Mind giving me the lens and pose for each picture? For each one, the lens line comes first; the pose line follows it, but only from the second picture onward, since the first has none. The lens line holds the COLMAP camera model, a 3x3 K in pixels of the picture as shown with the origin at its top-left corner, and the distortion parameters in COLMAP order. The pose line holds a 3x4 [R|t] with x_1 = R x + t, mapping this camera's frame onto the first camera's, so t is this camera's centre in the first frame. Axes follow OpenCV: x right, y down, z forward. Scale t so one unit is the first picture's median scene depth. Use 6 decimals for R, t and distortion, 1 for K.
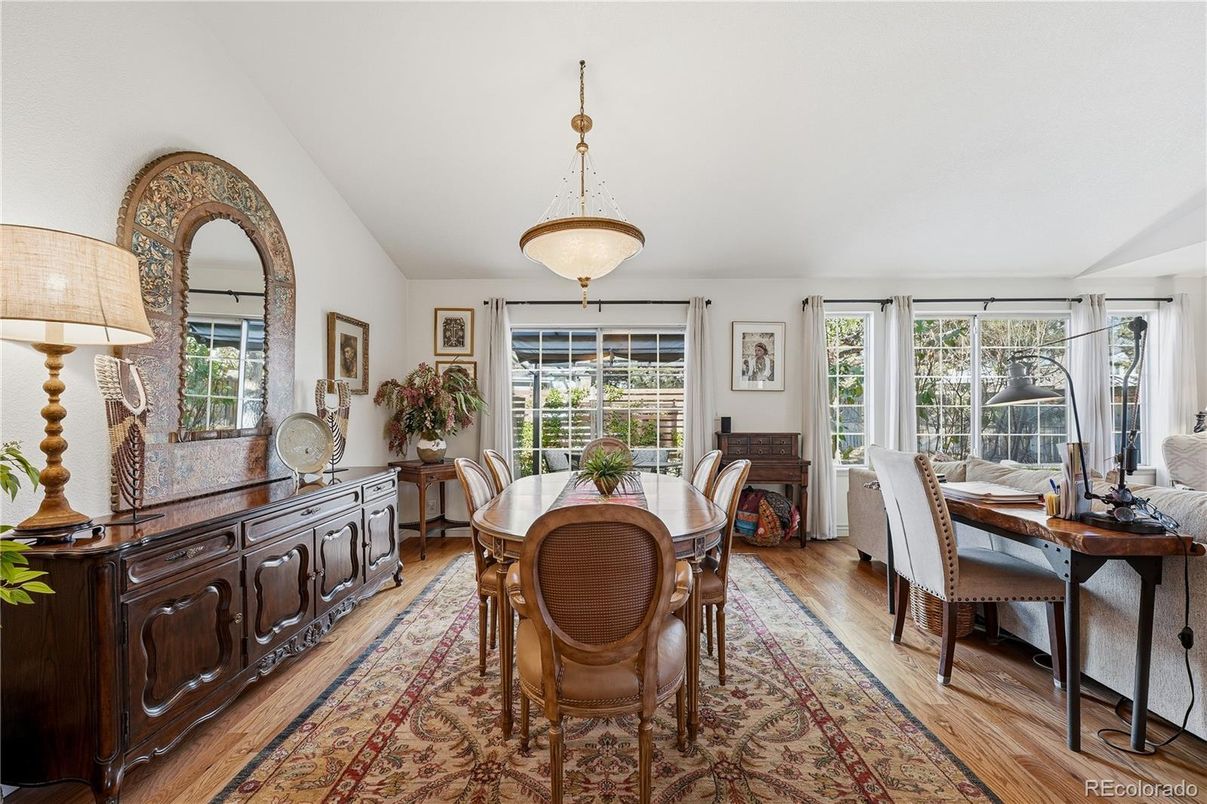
lens RADIAL K [[489.7, 0, 607.8], [0, 489.7, 414.2], [0, 0, 1]] dist [0.003549, 0.000601]
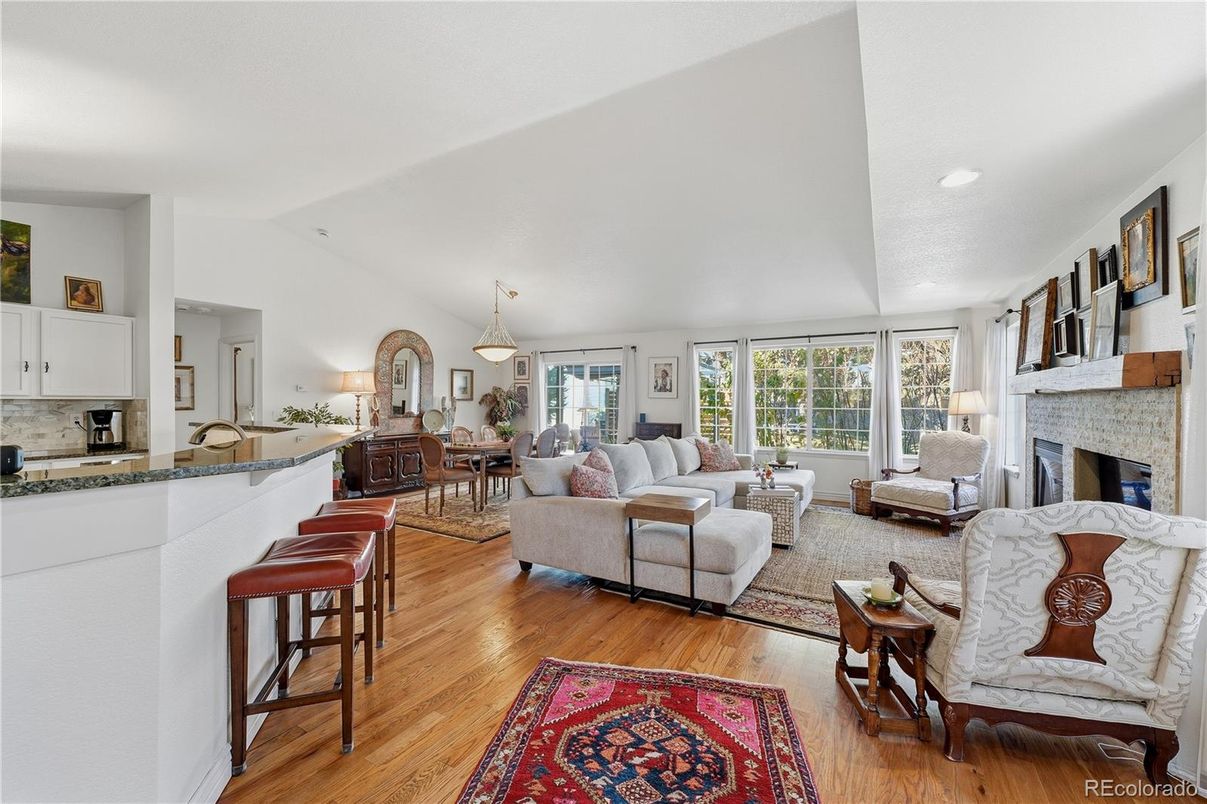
lens RADIAL K [[489.7, 0, 605.2], [0, 489.7, 399.8], [0, 0, 1]] dist [0.003549, 0.000601]
pose [[0.871025, 0.004321, -0.491220, 1.082874], [-0.008263, 0.999949, -0.005855, -0.032968], [0.491169, 0.009159, 0.871016, -0.635530]]
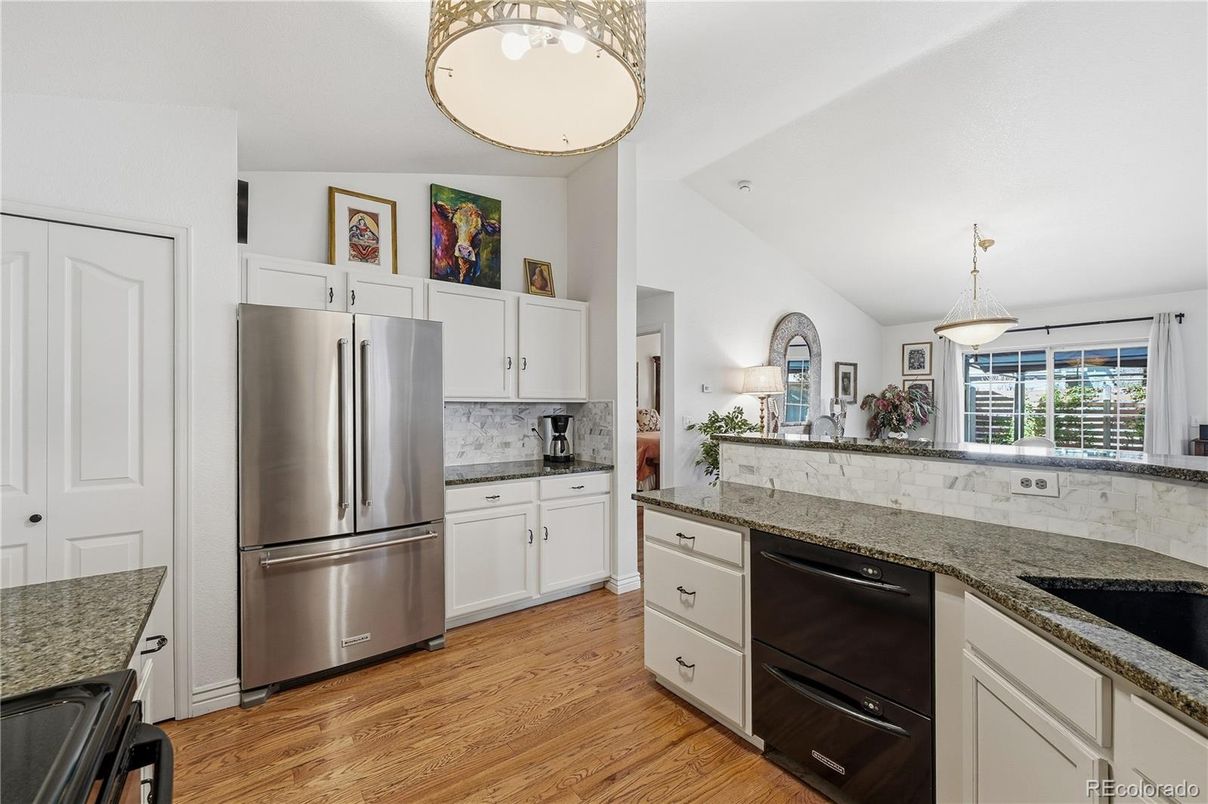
lens RADIAL K [[490.1, 0, 605.2], [0, 490.1, 400.0], [0, 0, 1]] dist [0.003549, 0.000601]
pose [[0.591349, -0.003624, -0.806407, 0.359835], [-0.007806, 0.999917, -0.010218, -0.026987], [0.806378, 0.012337, 0.591272, -0.697102]]
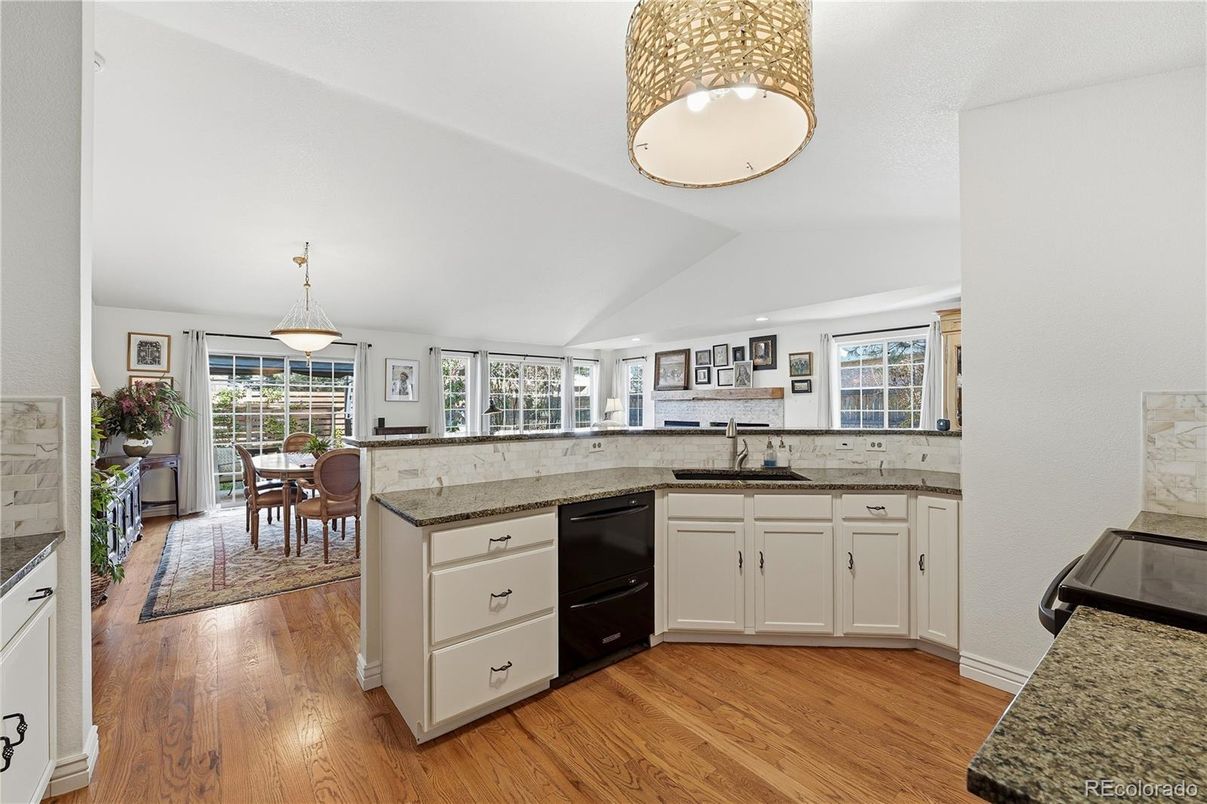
lens RADIAL K [[489.7, 0, 599.2], [0, 489.7, 402.9], [0, 0, 1]] dist [0.003549, 0.000601]
pose [[0.787705, 0.003913, 0.616041, -0.205713], [0.004043, 0.999925, -0.011522, -0.023295], [-0.616040, 0.011567, 0.787630, -0.779022]]
